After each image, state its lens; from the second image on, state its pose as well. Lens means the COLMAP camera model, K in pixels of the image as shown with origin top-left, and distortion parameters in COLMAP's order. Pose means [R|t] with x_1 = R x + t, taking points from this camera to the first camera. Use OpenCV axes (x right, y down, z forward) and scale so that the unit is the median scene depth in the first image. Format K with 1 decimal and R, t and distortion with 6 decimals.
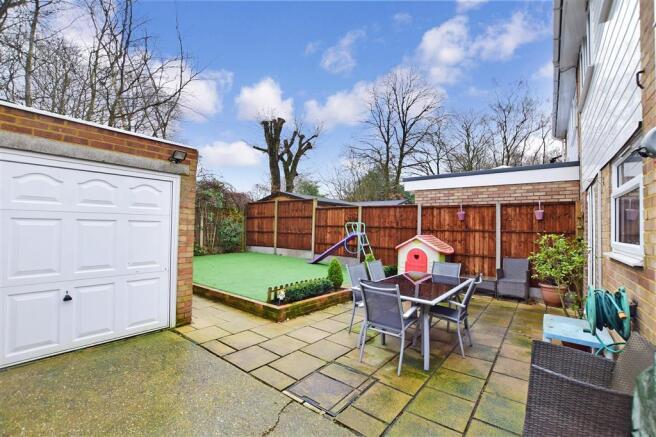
lens RADIAL K [[293.1, 0, 328.0], [0, 293.1, 218.5], [0, 0, 1]] dist [-0.001694, -0.000207]
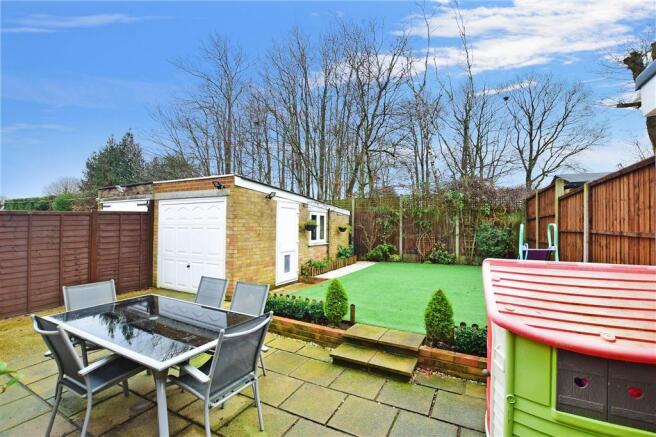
lens RADIAL K [[293.1, 0, 328.0], [0, 293.1, 218.5], [0, 0, 1]] dist [-0.001694, -0.000207]
pose [[0.149733, -0.042285, -0.987822, 1.020108], [0.023667, 0.998952, -0.039174, 0.031690], [0.988443, -0.017513, 0.150576, 1.297770]]
